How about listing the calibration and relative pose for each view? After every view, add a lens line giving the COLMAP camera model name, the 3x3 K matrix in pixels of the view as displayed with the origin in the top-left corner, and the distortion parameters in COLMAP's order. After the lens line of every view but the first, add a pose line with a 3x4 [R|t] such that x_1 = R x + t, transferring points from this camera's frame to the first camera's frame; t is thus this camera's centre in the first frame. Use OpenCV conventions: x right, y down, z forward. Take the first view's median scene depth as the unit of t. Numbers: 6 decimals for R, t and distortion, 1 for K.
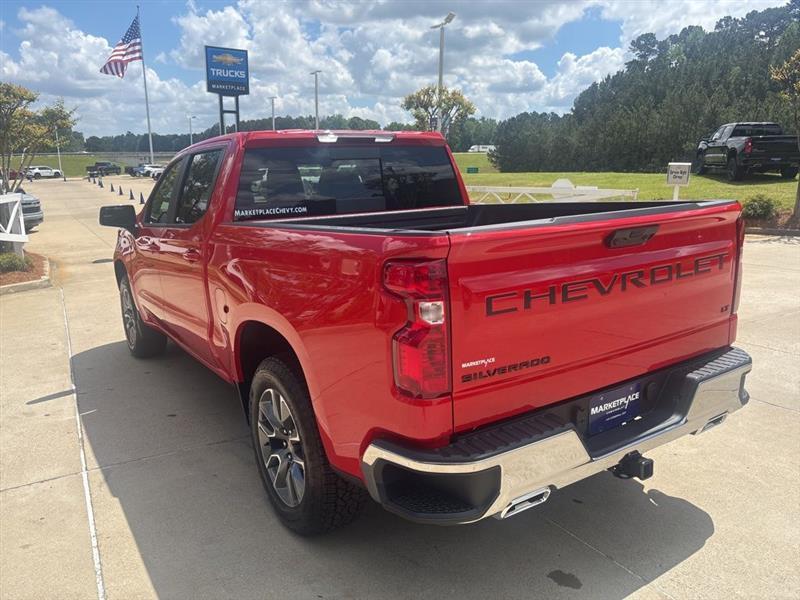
lens RADIAL K [[623.4, 0, 400.0], [0, 623.4, 300.0], [0, 0, 1]] dist [0.034082, -0.032296]
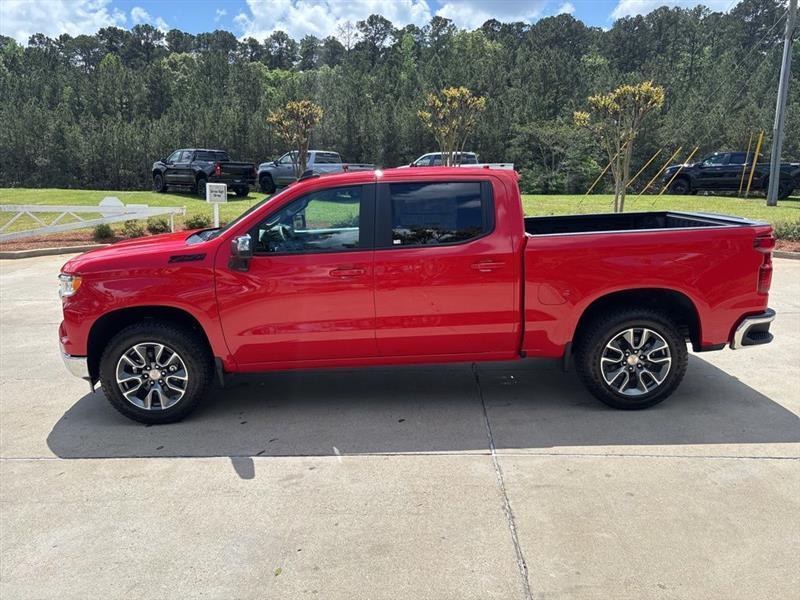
lens RADIAL K [[623.4, 0, 400.0], [0, 623.4, 300.0], [0, 0, 1]] dist [0.034082, -0.032296]
pose [[0.515008, -0.145006, 0.844832, -0.388656], [0.165209, 0.983900, 0.068164, -0.030116], [-0.841114, 0.104469, 0.530672, 0.125614]]
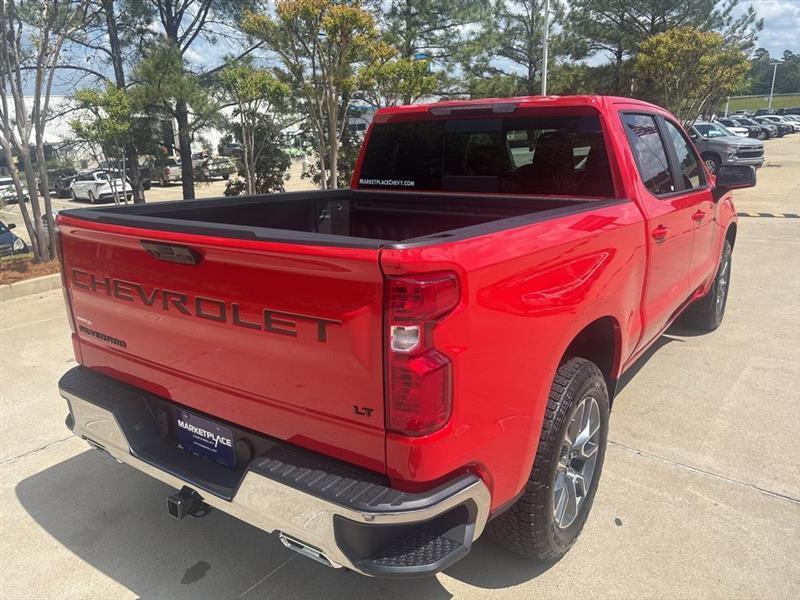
lens RADIAL K [[613.3, 0, 379.1], [0, 613.3, 303.3], [0, 0, 1]] dist [0.004463, -0.003161]
pose [[0.348518, 0.276024, -0.895738, 0.205403], [-0.179551, 0.957618, 0.225232, -0.045615], [0.919944, 0.082333, 0.383307, 0.152518]]
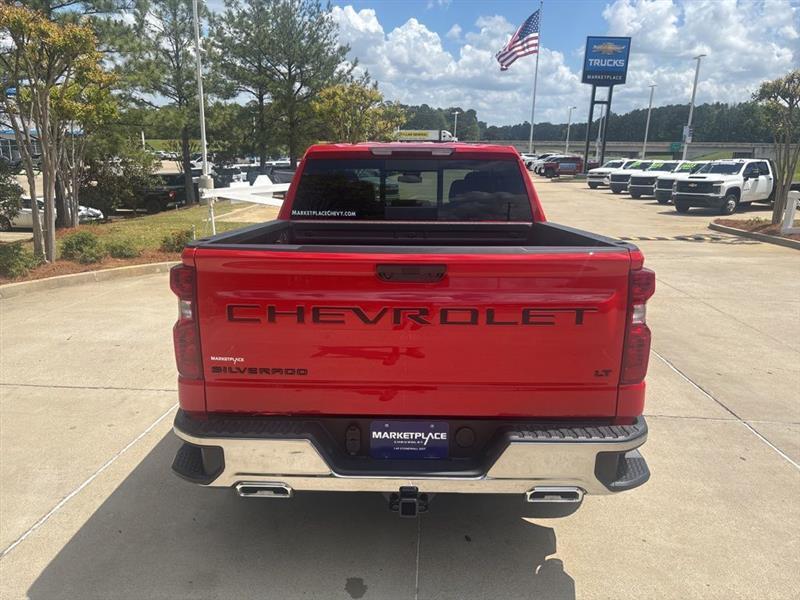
lens RADIAL K [[614.0, 0, 392.8], [0, 614.0, 309.8], [0, 0, 1]] dist [0.071649, -0.088676]
pose [[0.821544, 0.166948, -0.545155, 0.143754], [-0.148700, 0.985817, 0.077806, -0.018495], [0.550413, 0.017143, 0.834717, 0.027614]]
